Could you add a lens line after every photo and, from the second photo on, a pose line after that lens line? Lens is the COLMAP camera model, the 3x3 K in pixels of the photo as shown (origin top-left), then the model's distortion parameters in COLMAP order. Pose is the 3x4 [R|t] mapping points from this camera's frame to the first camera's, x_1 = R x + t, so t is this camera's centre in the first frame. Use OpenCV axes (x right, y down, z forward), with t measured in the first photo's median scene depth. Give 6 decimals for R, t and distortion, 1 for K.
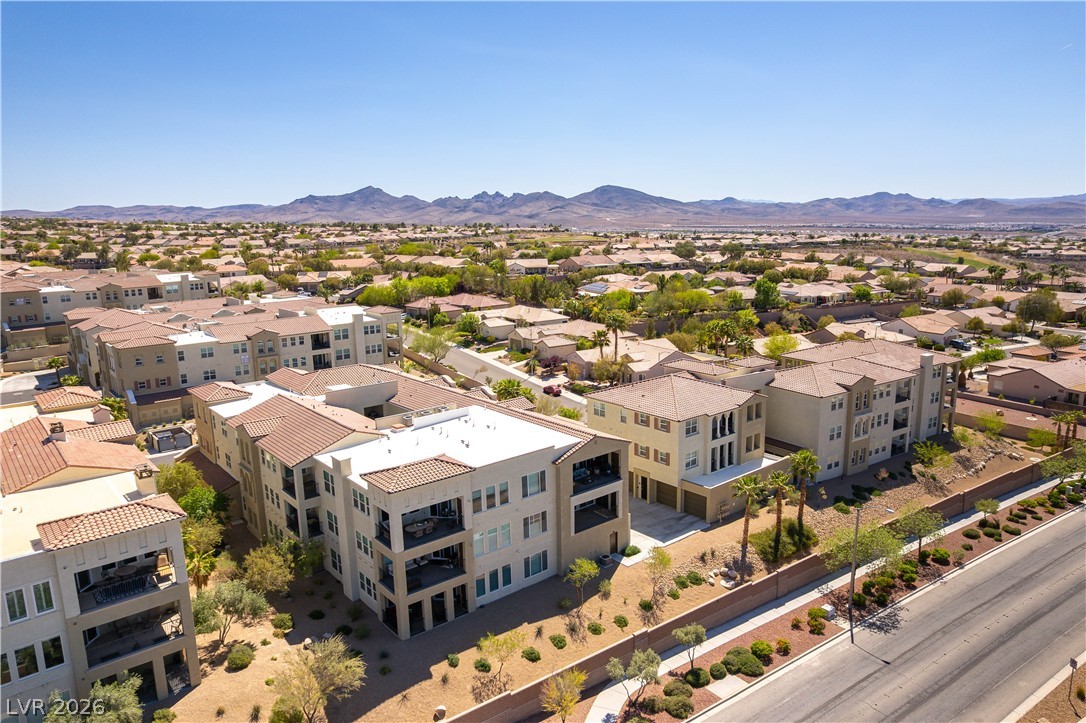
lens RADIAL K [[721.8, 0, 546.1], [0, 721.8, 365.1], [0, 0, 1]] dist [-0.079825, 0.073253]
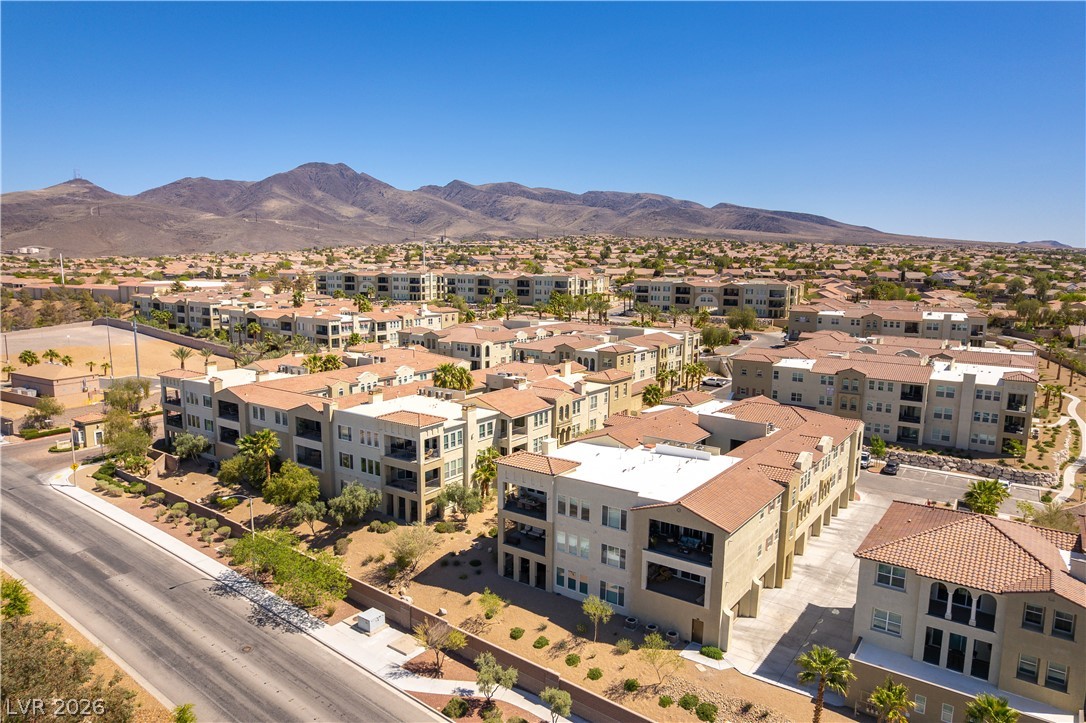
lens RADIAL K [[721.8, 0, 546.1], [0, 721.8, 365.1], [0, 0, 1]] dist [-0.079825, 0.073253]
pose [[0.256789, 0.167767, -0.951795, 0.305830], [-0.209336, 0.971094, 0.114691, -0.051181], [0.943524, 0.169794, 0.284487, 0.183327]]
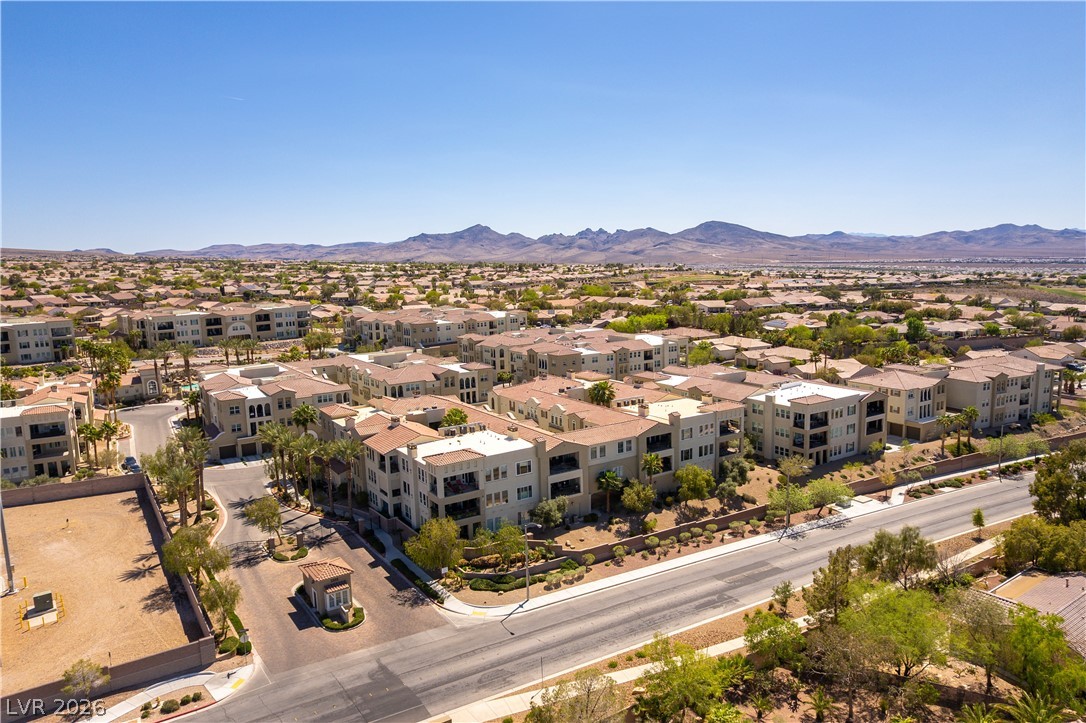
lens RADIAL K [[721.8, 0, 546.1], [0, 721.8, 365.1], [0, 0, 1]] dist [-0.079825, 0.073253]
pose [[0.990533, 0.013459, -0.136611, -0.218777], [-0.020042, 0.998697, -0.046931, 0.048675], [0.135801, 0.049224, 0.989513, -0.449831]]
